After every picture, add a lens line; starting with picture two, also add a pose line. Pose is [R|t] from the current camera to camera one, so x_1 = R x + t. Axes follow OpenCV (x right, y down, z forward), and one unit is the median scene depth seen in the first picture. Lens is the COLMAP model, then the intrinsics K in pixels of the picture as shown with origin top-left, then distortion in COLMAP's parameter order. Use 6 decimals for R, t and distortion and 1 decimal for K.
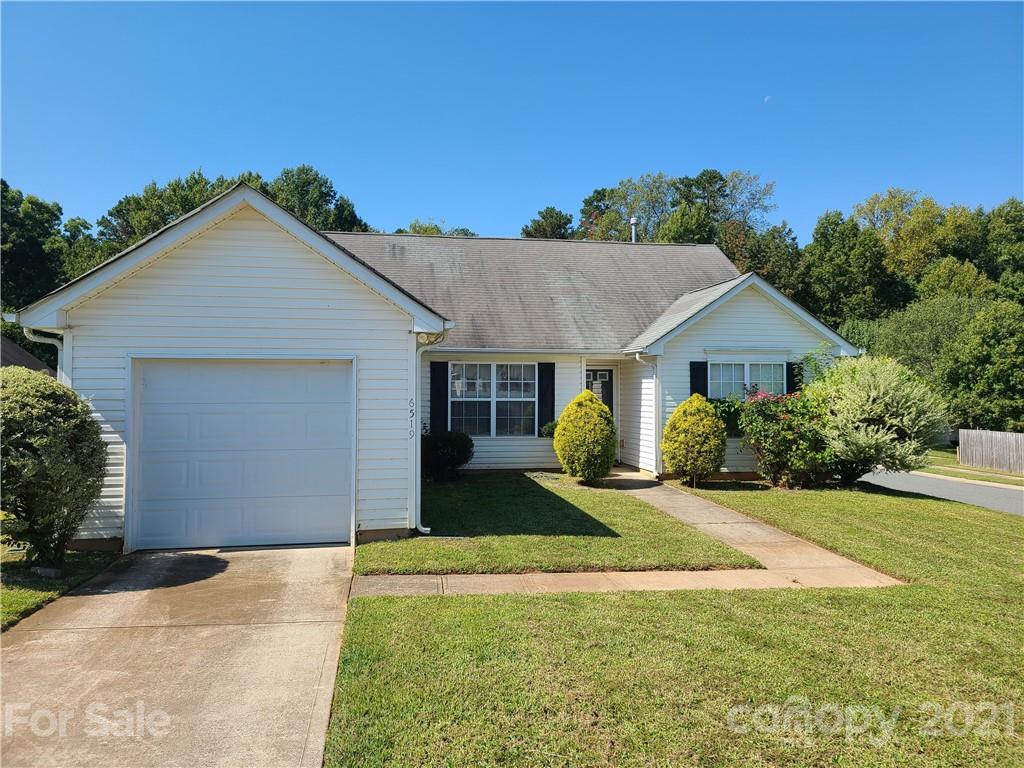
lens RADIAL K [[771.2, 0, 513.8], [0, 771.2, 381.1], [0, 0, 1]] dist [0.038673, 0.003088]
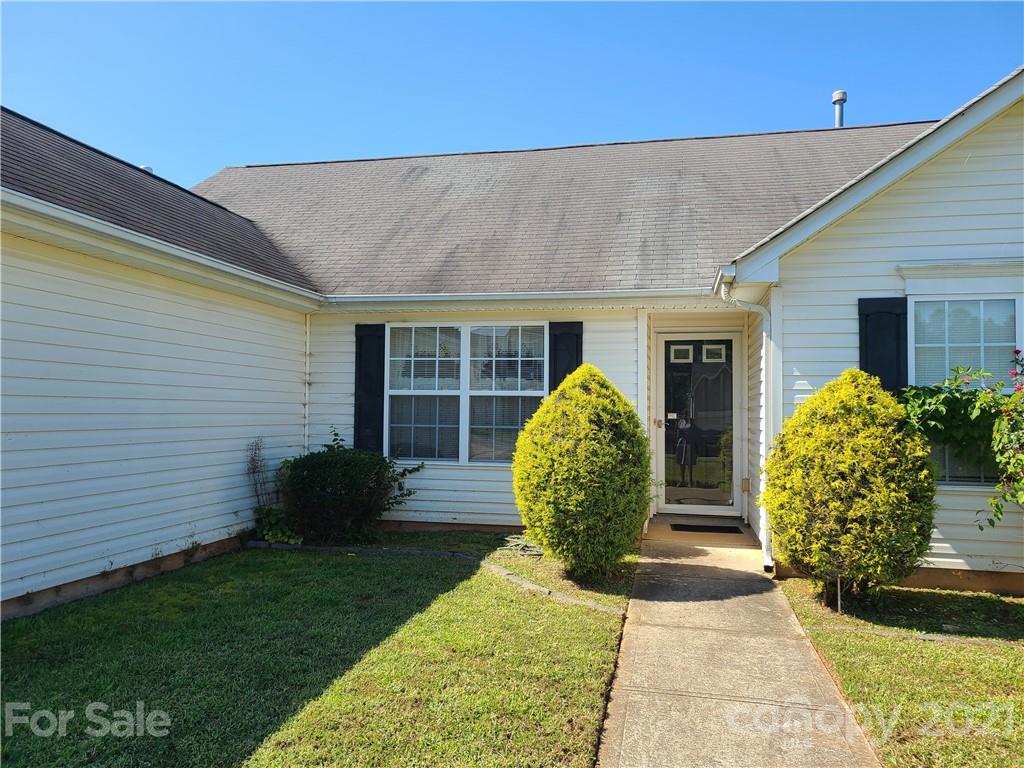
lens RADIAL K [[771.2, 0, 508.9], [0, 771.2, 390.1], [0, 0, 1]] dist [0.038673, 0.003088]
pose [[0.927363, -0.003294, -0.374149, 0.216216], [-0.004536, 0.999789, -0.020046, 0.034871], [0.374136, 0.020287, 0.927152, 0.552254]]
